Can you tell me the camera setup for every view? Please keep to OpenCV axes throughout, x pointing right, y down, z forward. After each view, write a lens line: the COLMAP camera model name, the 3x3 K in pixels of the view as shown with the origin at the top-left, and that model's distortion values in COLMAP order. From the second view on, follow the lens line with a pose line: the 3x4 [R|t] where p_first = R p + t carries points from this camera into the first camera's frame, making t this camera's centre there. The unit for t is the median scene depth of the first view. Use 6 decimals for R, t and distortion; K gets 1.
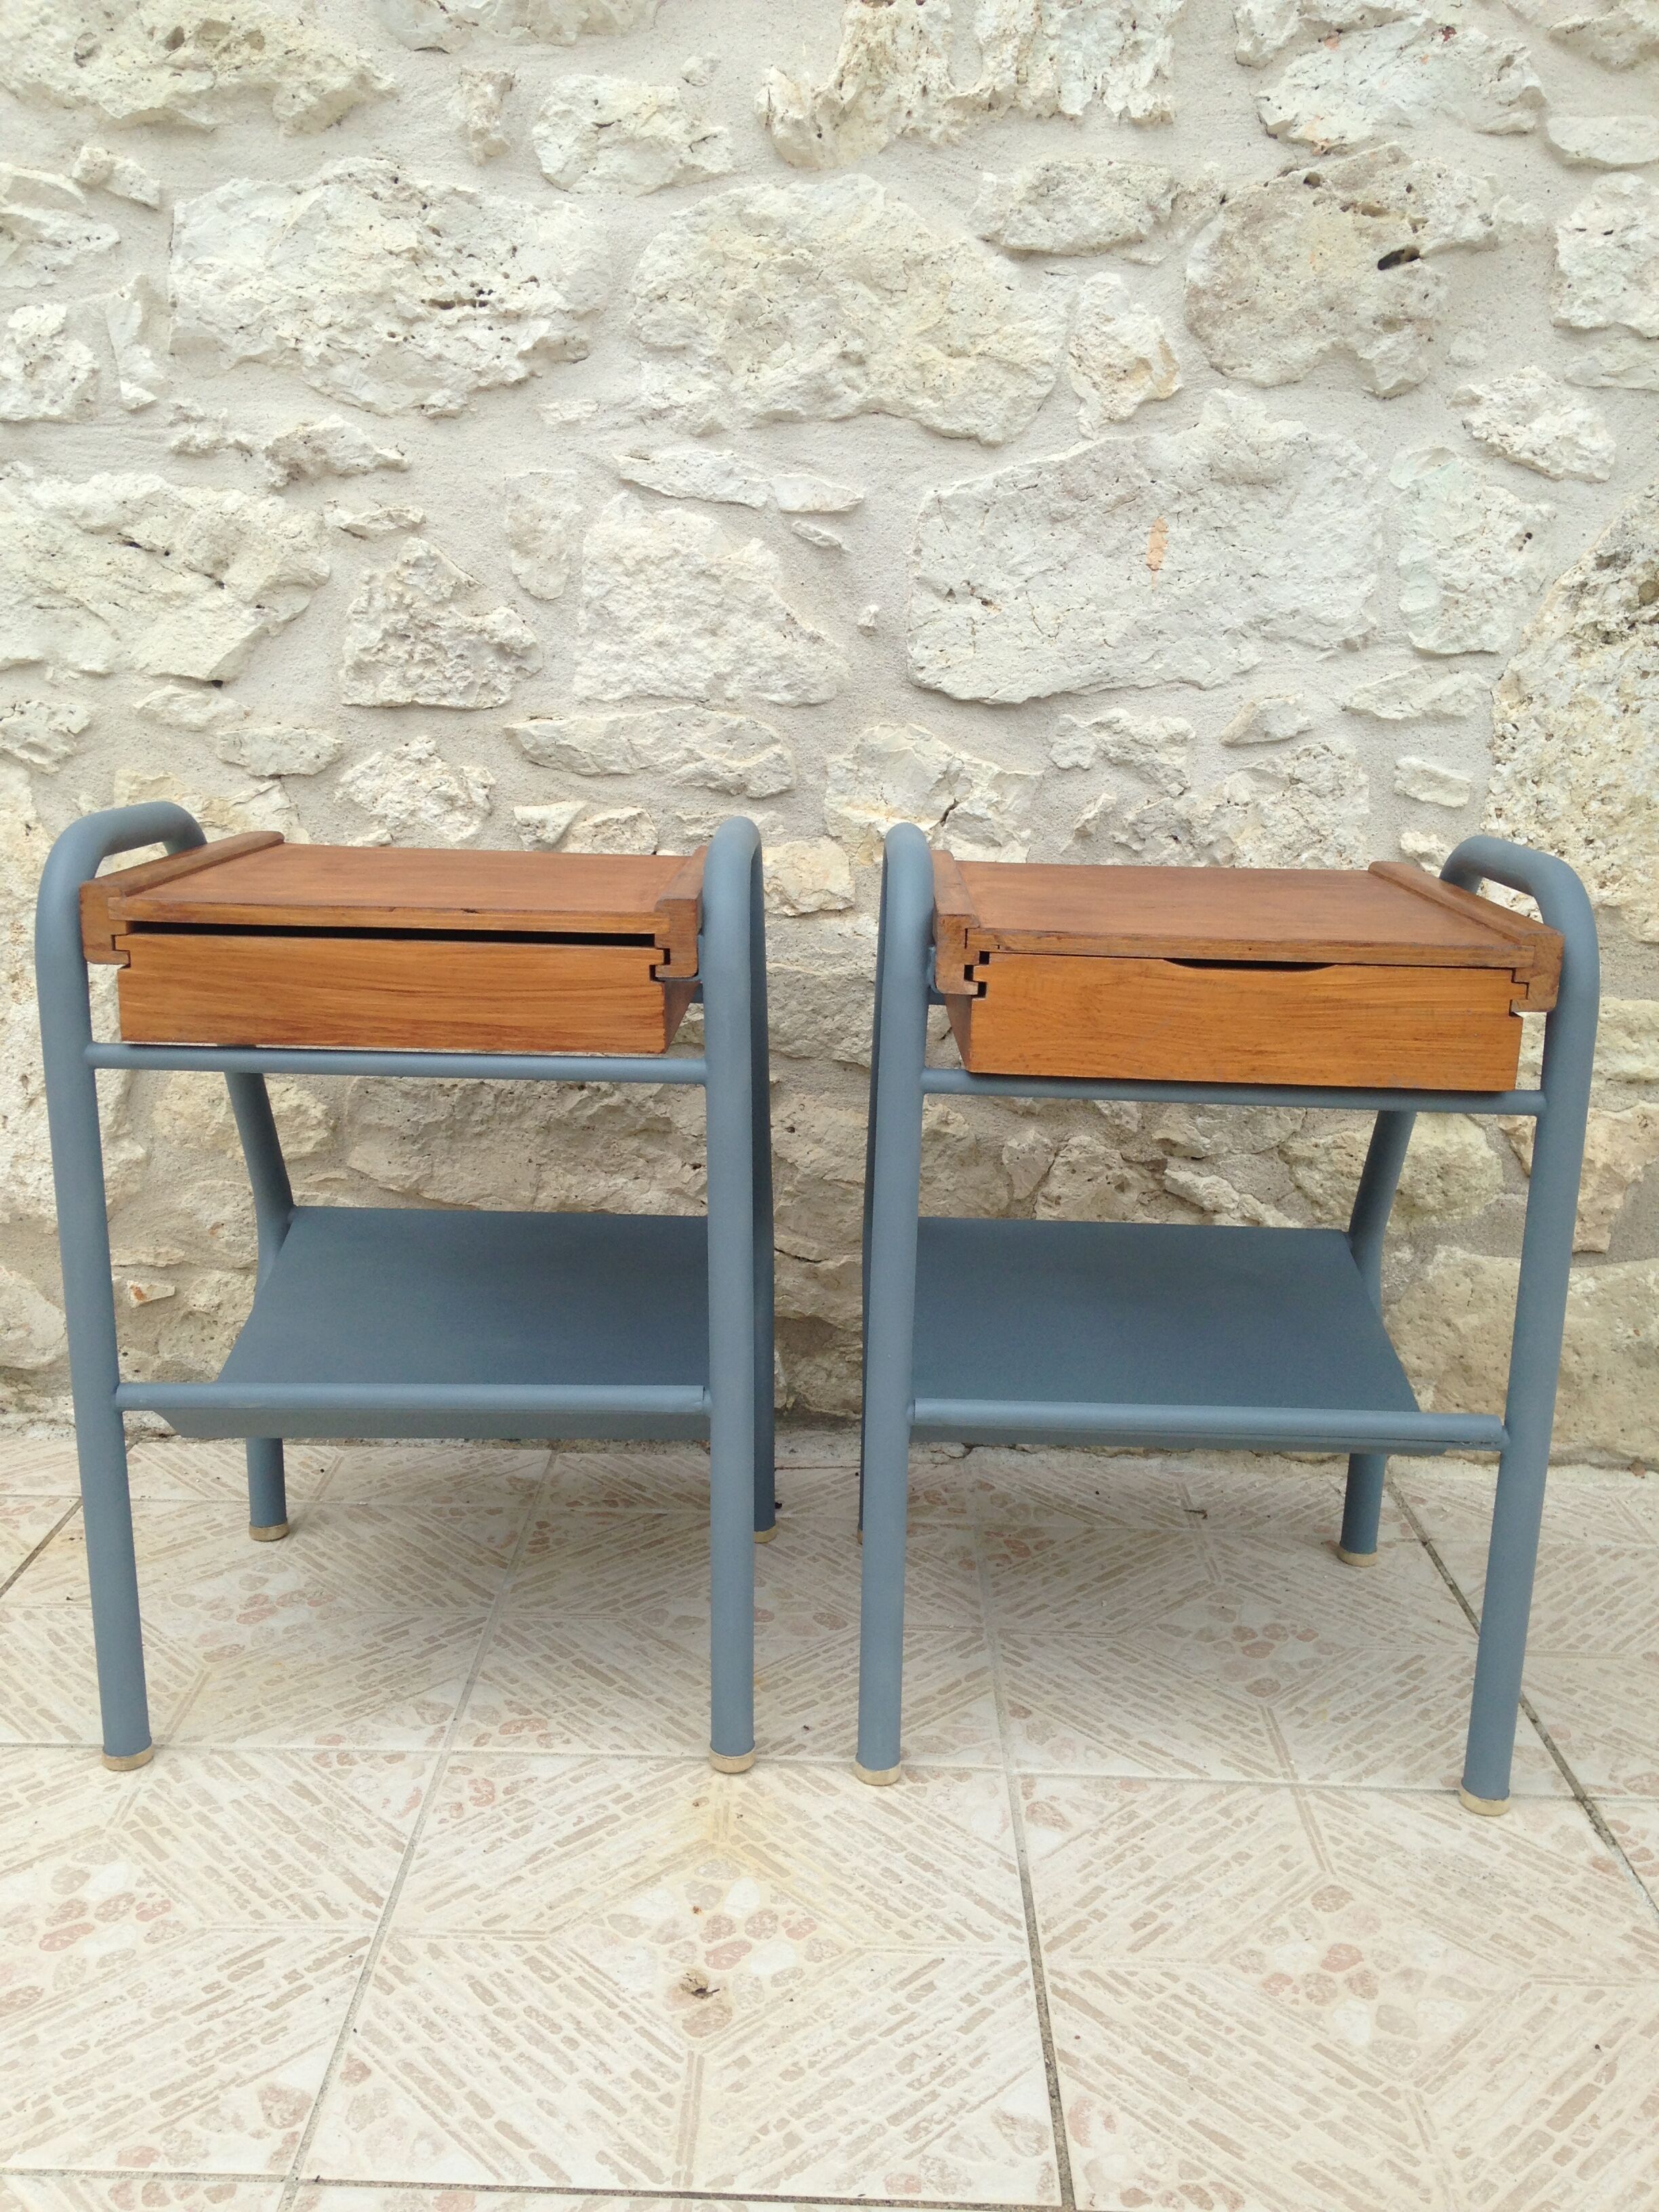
lens RADIAL K [[2096.4, 0, 865.7], [0, 2096.4, 1128.6], [0, 0, 1]] dist [0.201105, -0.304148]
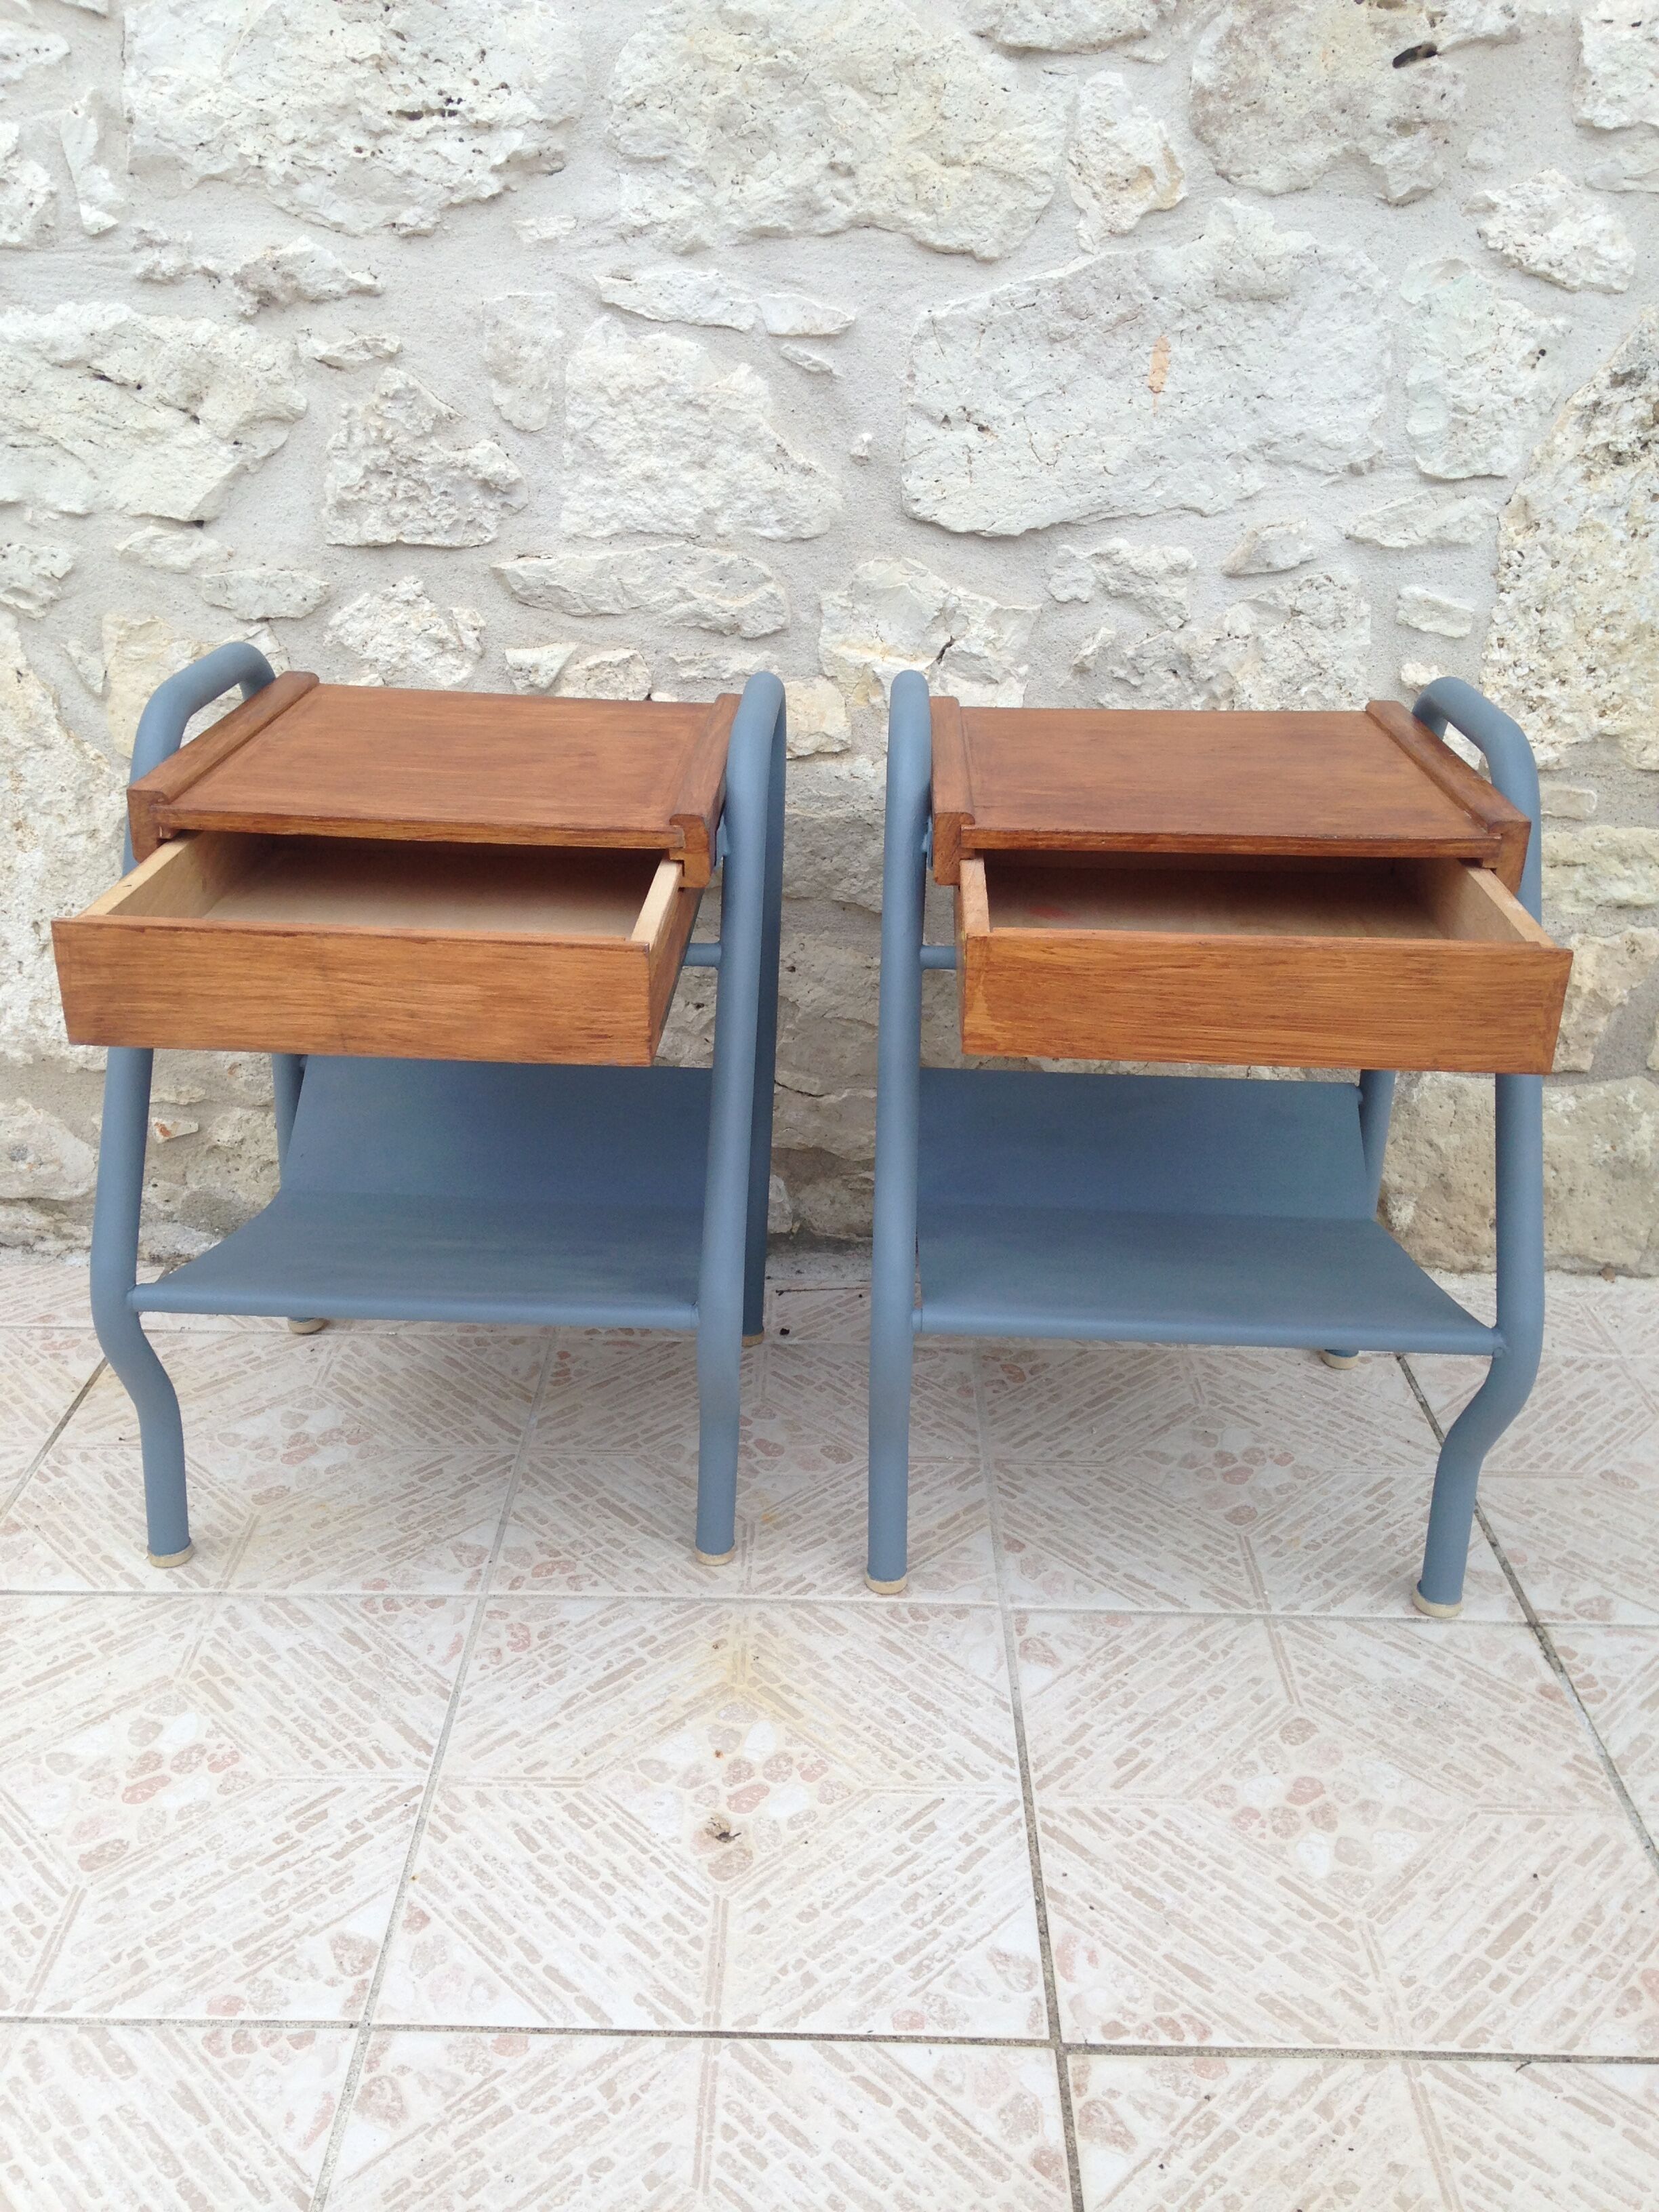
lens RADIAL K [[2081.6, 0, 863.6], [0, 2081.6, 1140.2], [0, 0, 1]] dist [0.184210, -0.267889]
pose [[0.999933, -0.011127, -0.003094, 0.001668], [0.011490, 0.985502, 0.169274, -0.094872], [0.001166, -0.169299, 0.985564, -0.009560]]
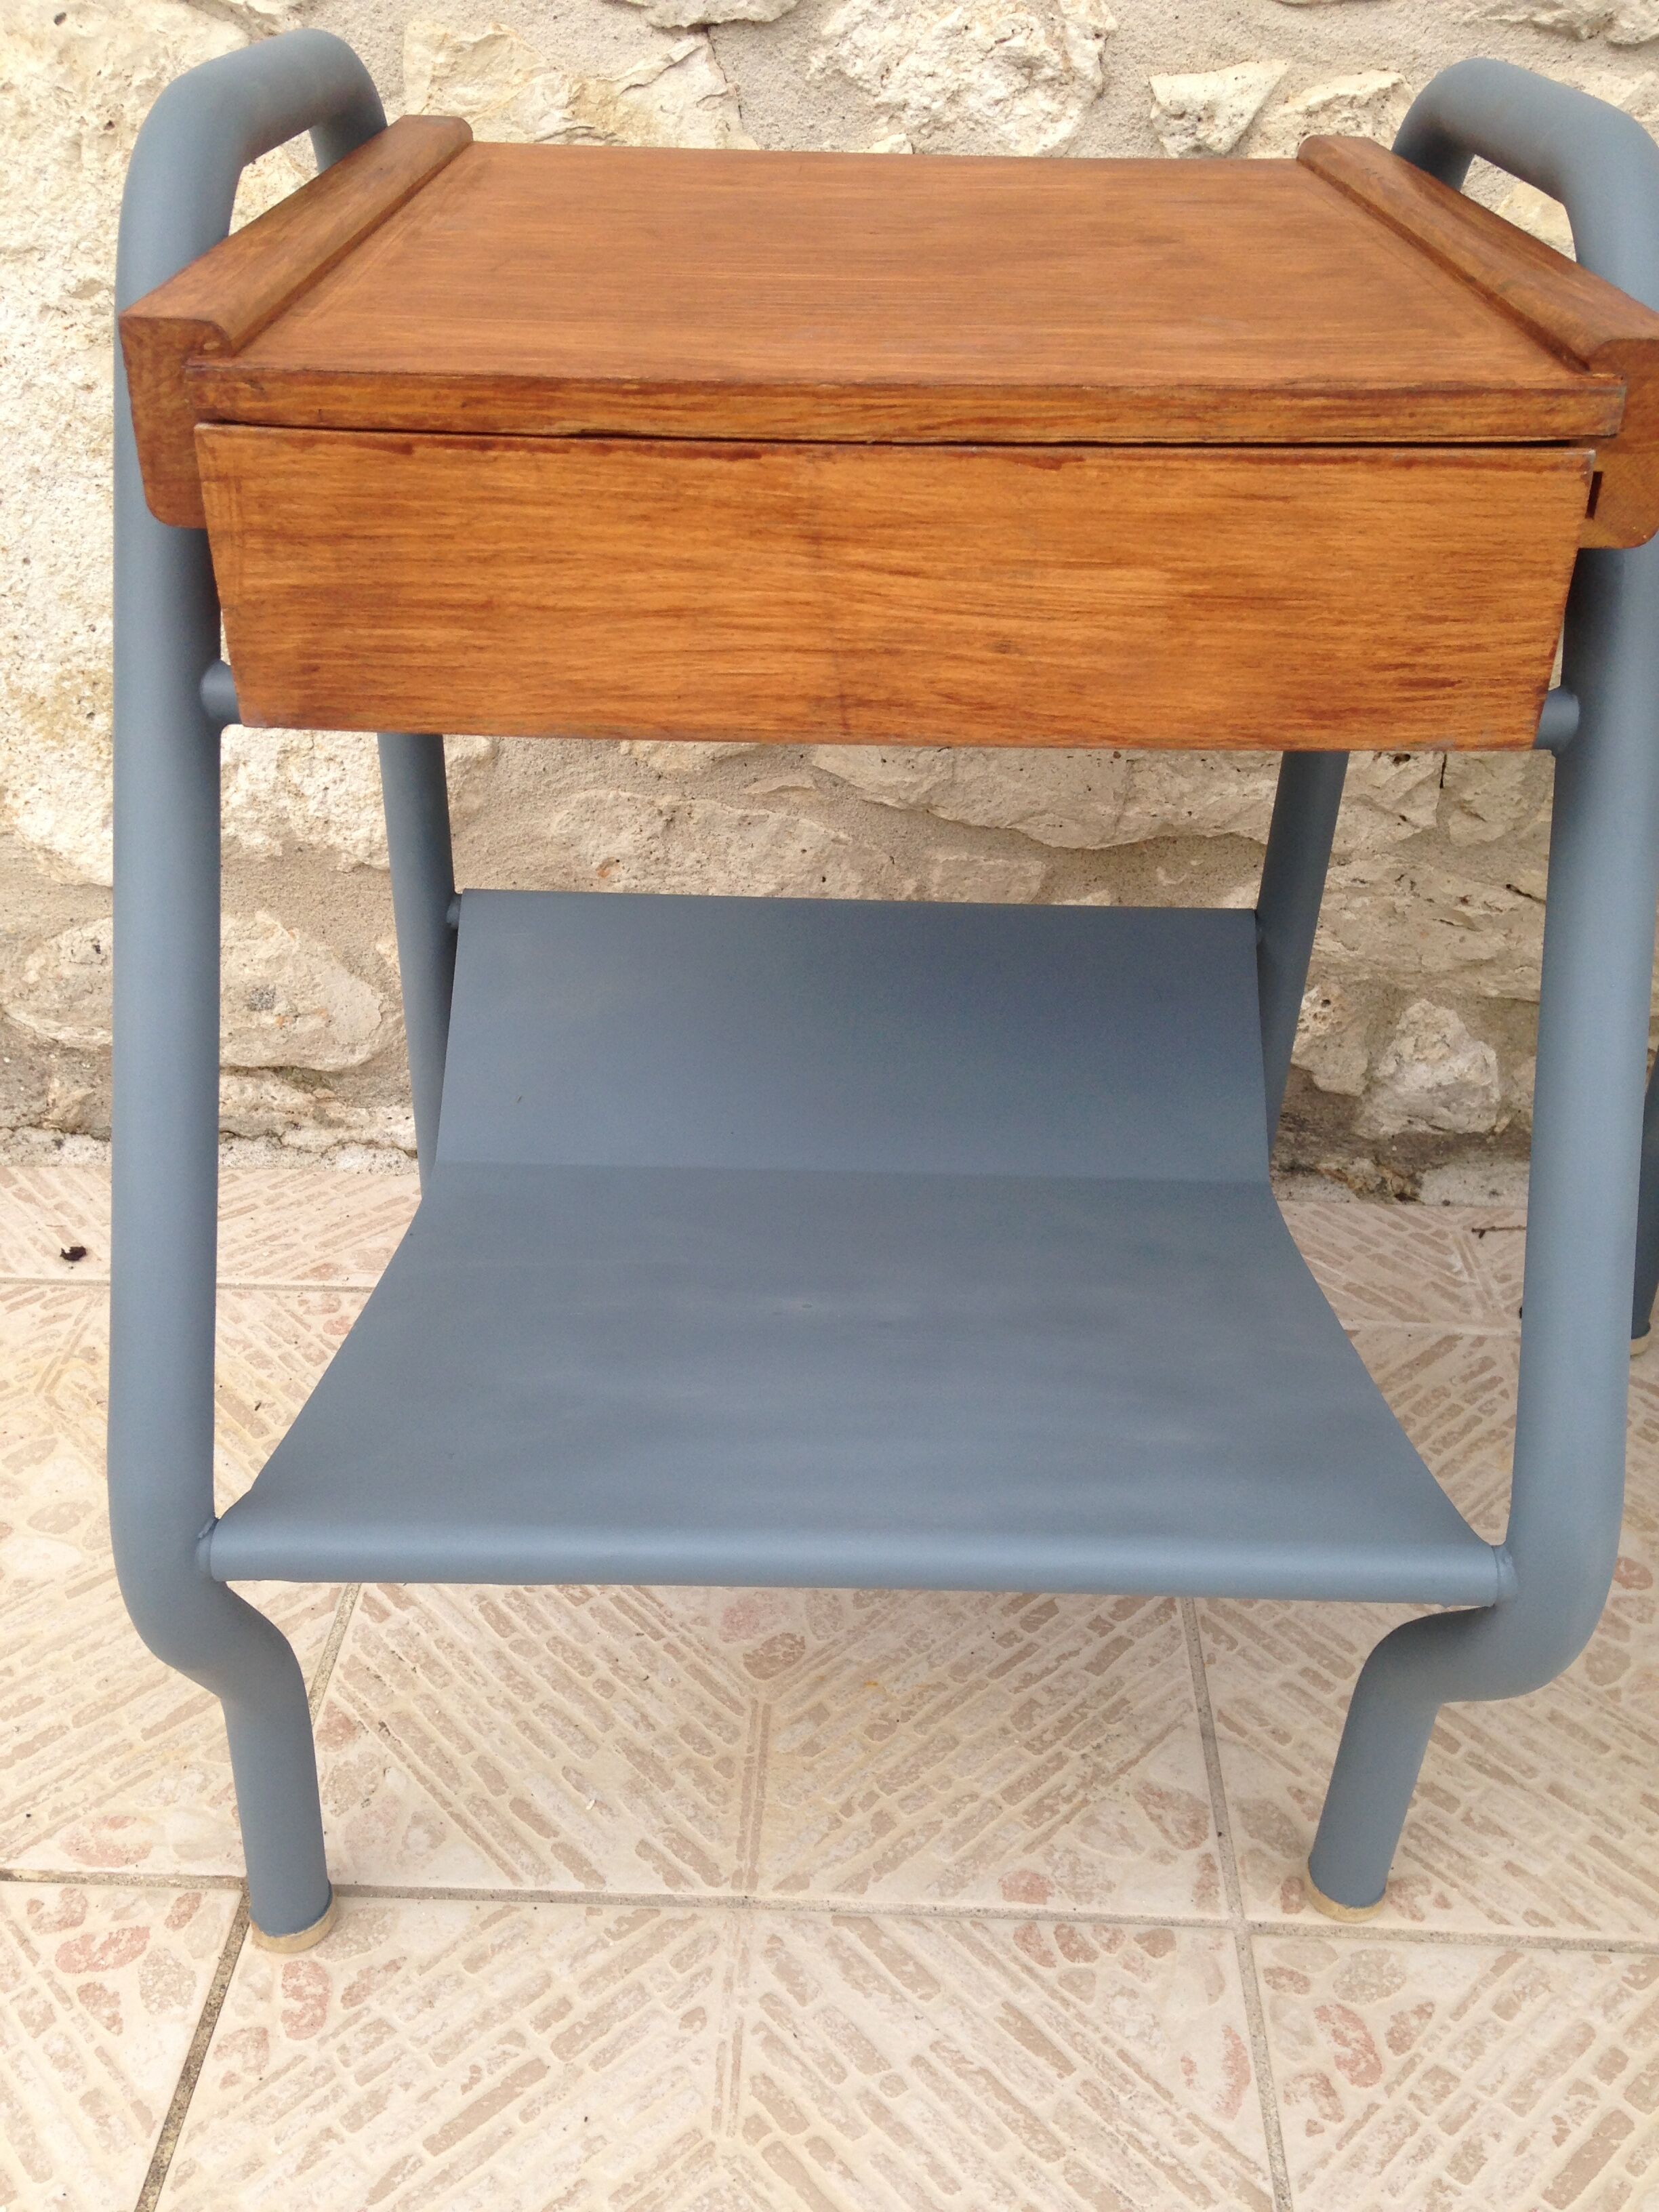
lens RADIAL K [[2062.0, 0, 829.5], [0, 2062.0, 1106.0], [0, 0, 1]] dist [0.307499, -0.508523]
pose [[0.999300, -0.001814, -0.037363, -0.235846], [0.012529, 0.957361, 0.288622, -0.066175], [0.035246, -0.288888, 0.956714, 0.432565]]
